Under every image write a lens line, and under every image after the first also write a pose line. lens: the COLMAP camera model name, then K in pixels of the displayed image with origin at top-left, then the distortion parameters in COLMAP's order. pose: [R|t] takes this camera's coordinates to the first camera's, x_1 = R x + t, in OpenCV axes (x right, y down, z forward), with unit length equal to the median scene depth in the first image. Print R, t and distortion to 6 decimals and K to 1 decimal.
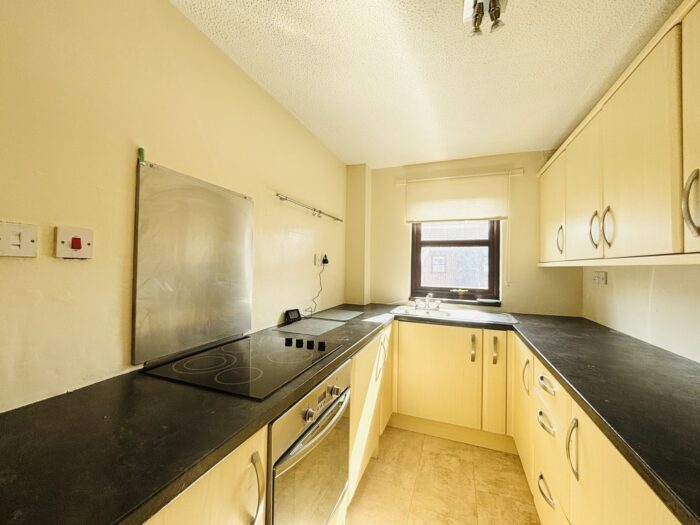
lens RADIAL K [[282.1, 0, 350.0], [0, 282.1, 260.3], [0, 0, 1]] dist [0.001702, 0.000229]
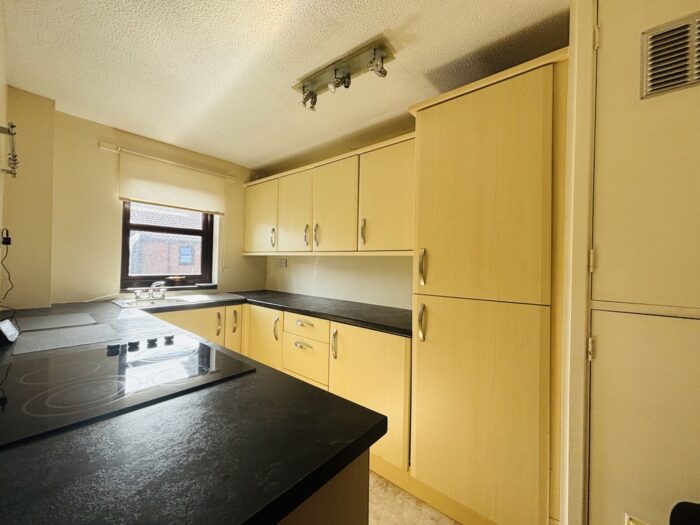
lens RADIAL K [[282.1, 0, 351.4], [0, 282.1, 261.5], [0, 0, 1]] dist [0.001702, 0.000229]
pose [[0.319886, -0.007632, 0.947425, -0.386876], [-0.036078, 0.999144, 0.020230, 0.006549], [-0.946769, -0.040652, 0.319337, 0.089453]]
